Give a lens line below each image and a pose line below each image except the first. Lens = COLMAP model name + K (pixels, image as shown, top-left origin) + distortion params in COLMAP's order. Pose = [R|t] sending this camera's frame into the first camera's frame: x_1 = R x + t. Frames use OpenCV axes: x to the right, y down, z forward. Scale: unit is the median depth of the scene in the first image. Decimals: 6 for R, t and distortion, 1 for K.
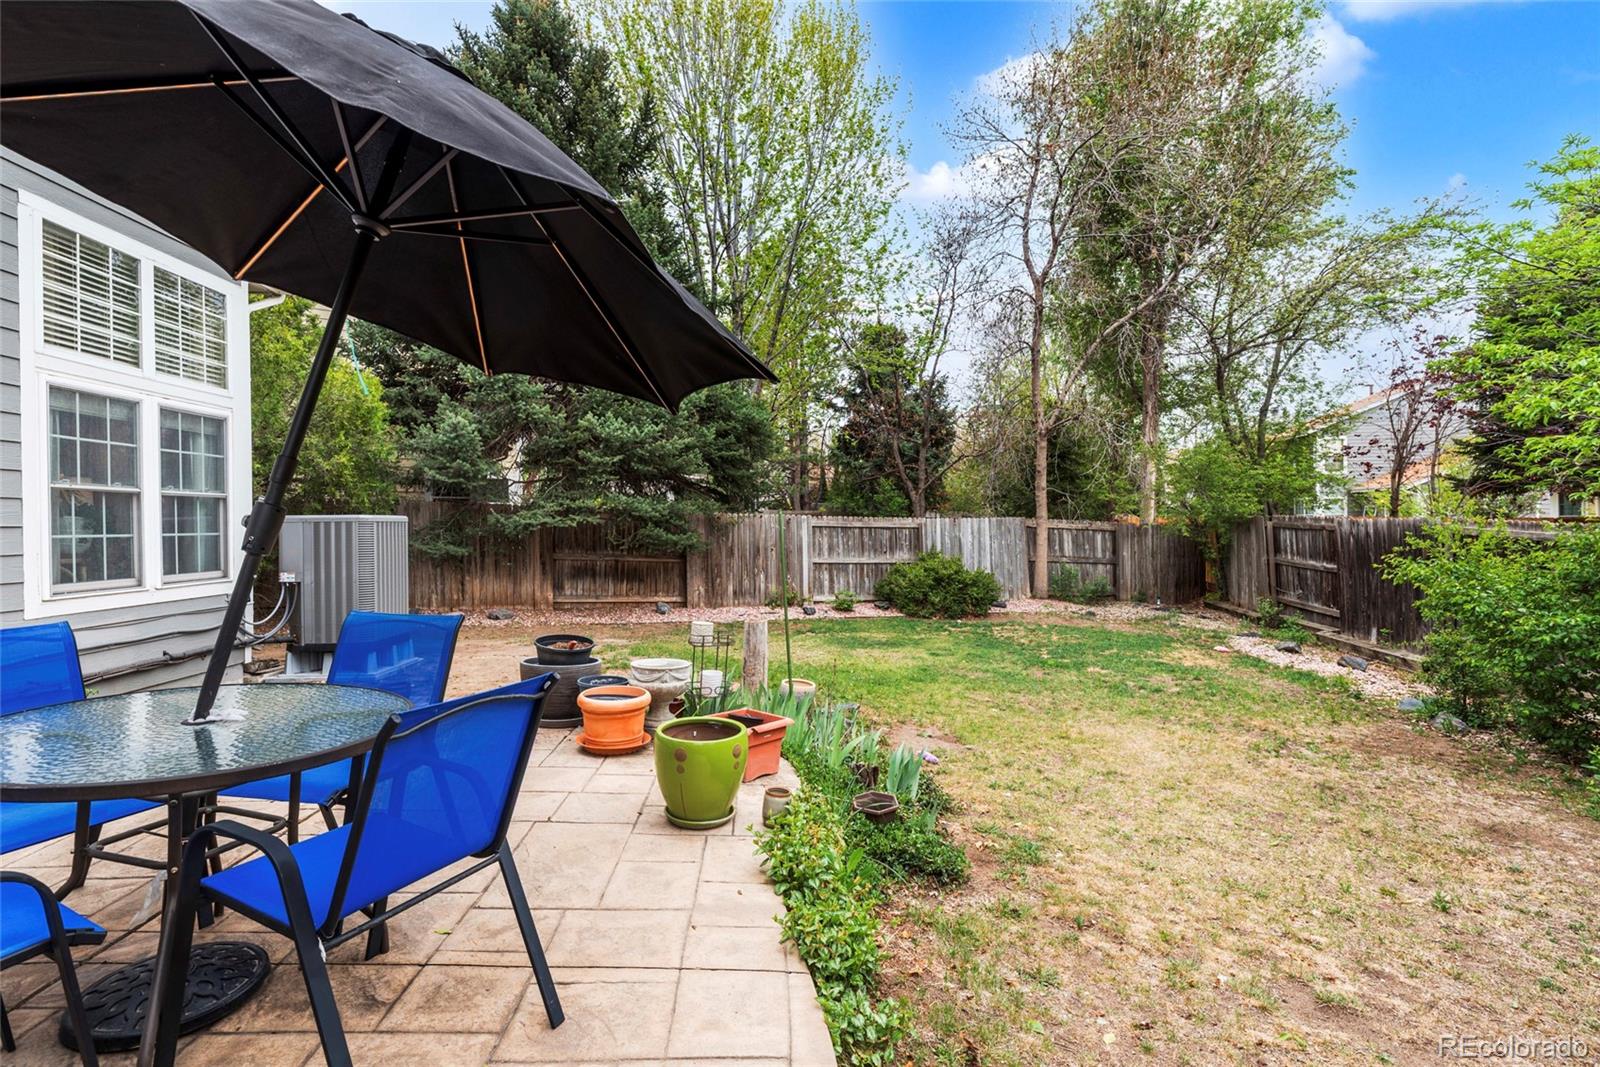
lens RADIAL K [[775.7, 0, 796.2], [0, 775.7, 530.3], [0, 0, 1]] dist [0.004194, 0.001177]
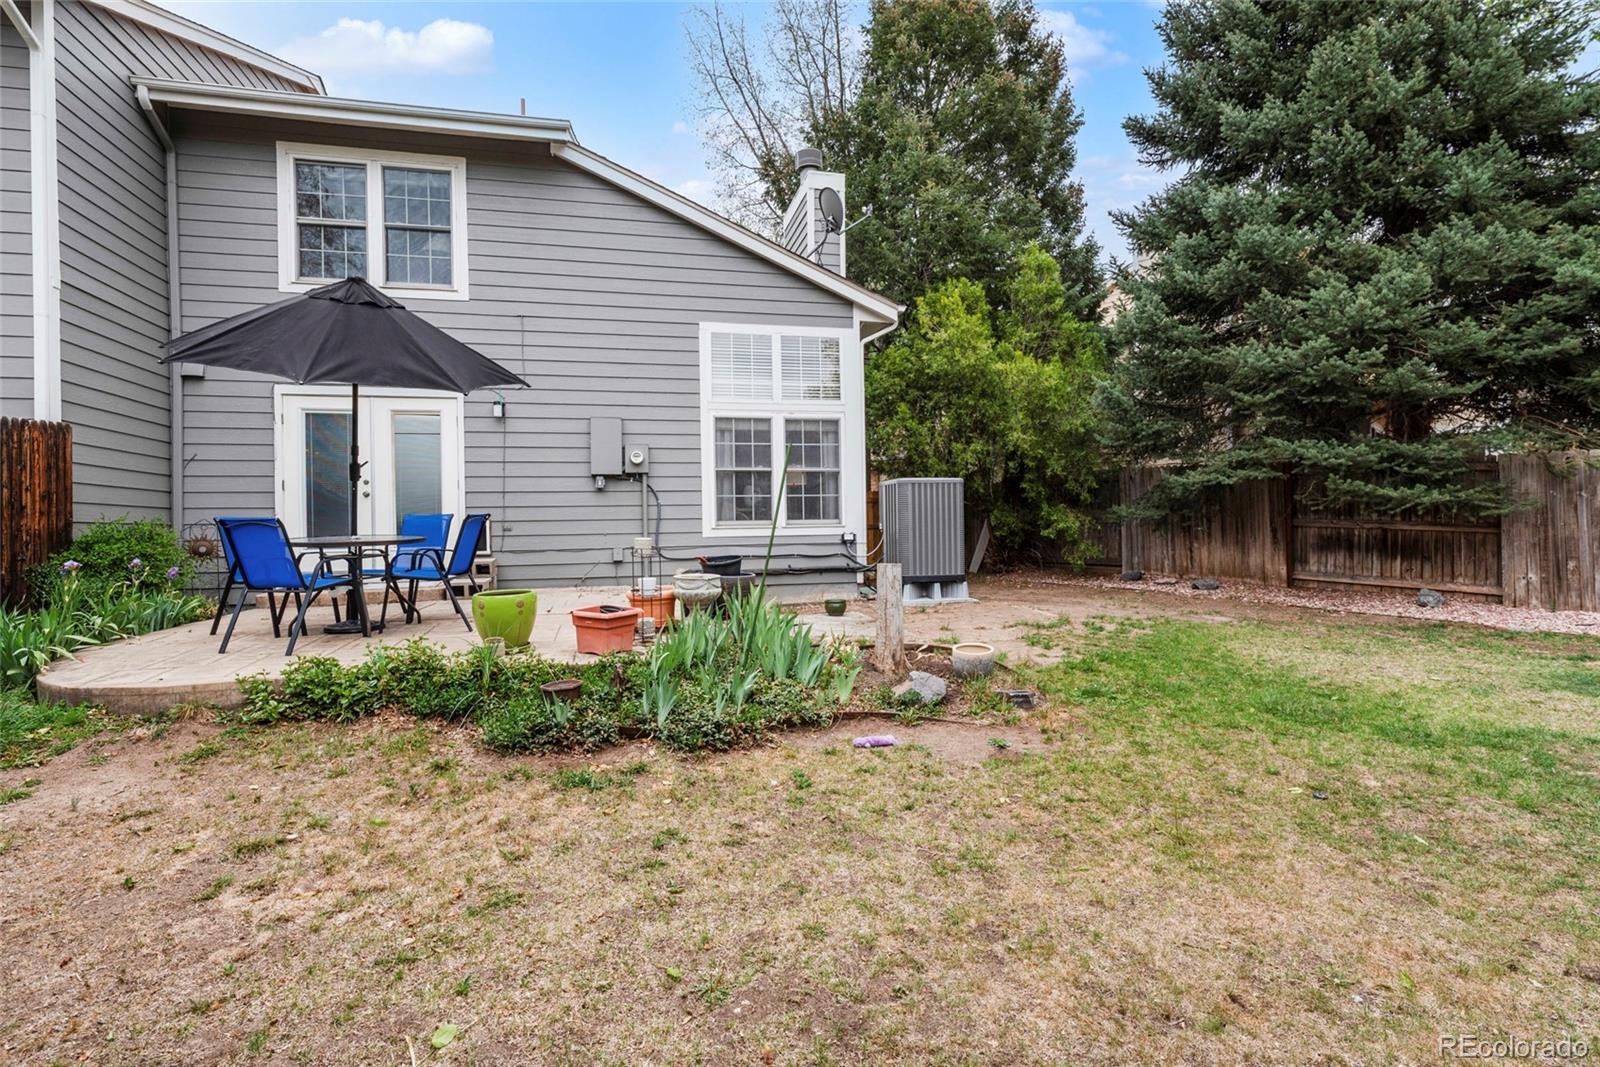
lens RADIAL K [[775.7, 0, 796.2], [0, 775.7, 530.3], [0, 0, 1]] dist [0.004194, 0.001177]
pose [[0.185059, 0.004519, -0.982717, 0.814761], [0.006418, 0.999963, 0.005807, 0.070749], [0.982706, -0.007382, 0.185023, 0.702998]]
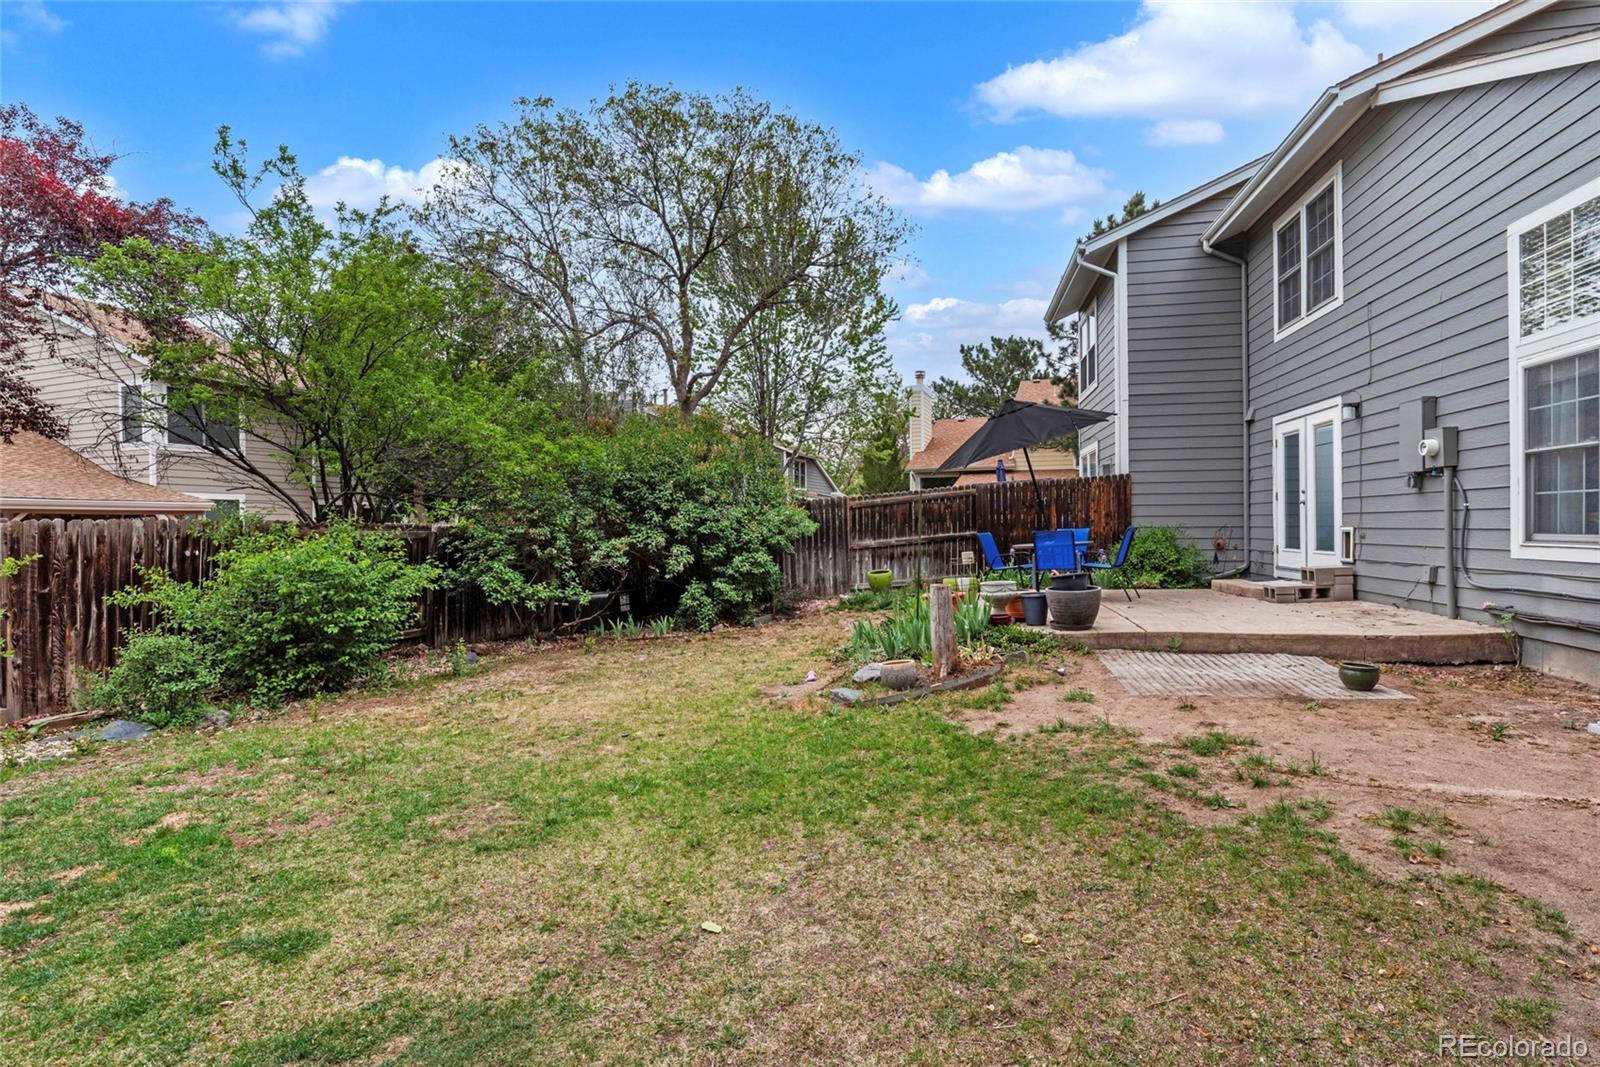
lens RADIAL K [[781.8, 0, 800.9], [0, 781.8, 524.9], [0, 0, 1]] dist [-0.000462, -0.000026]
pose [[-0.971580, 0.020357, 0.235834, -0.121100], [0.022545, 0.999724, 0.006585, 0.019505], [-0.235635, 0.011714, -0.971771, 2.057980]]
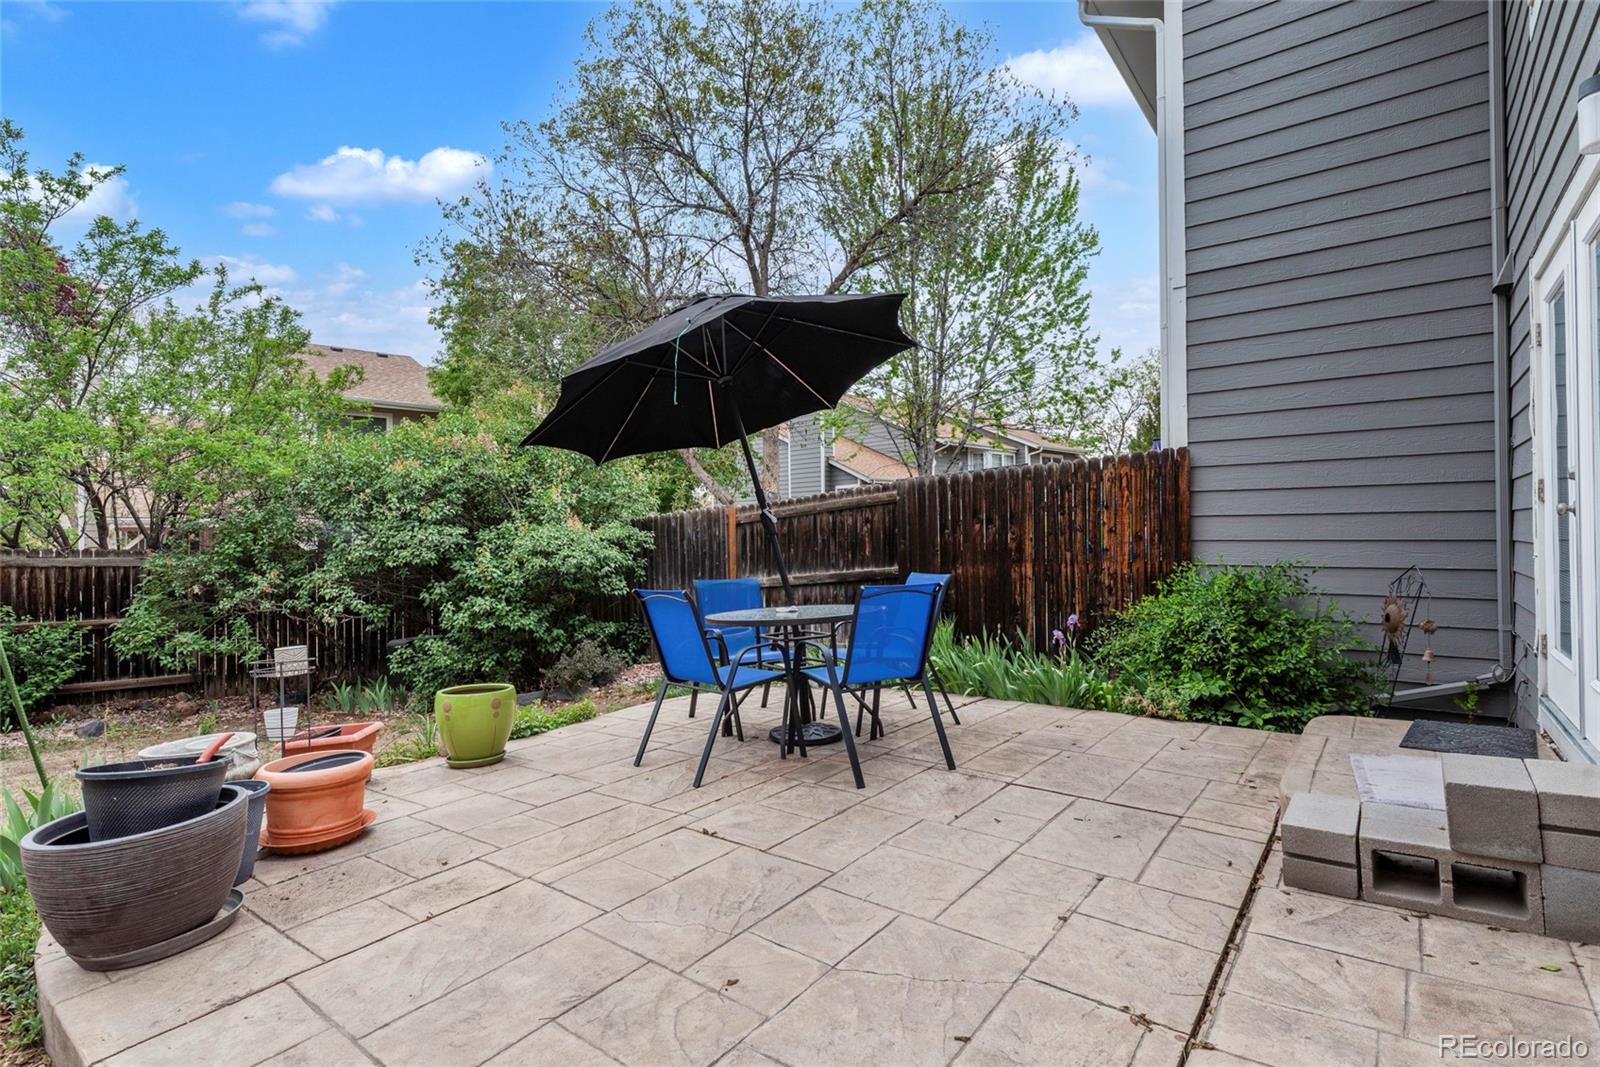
lens RADIAL K [[775.7, 0, 796.2], [0, 775.7, 530.3], [0, 0, 1]] dist [0.004194, 0.001177]
pose [[-0.766658, 0.021753, 0.641687, -0.700183], [0.026354, 0.999650, -0.002401, 0.007327], [-0.641514, 0.015070, -0.766963, 0.896367]]
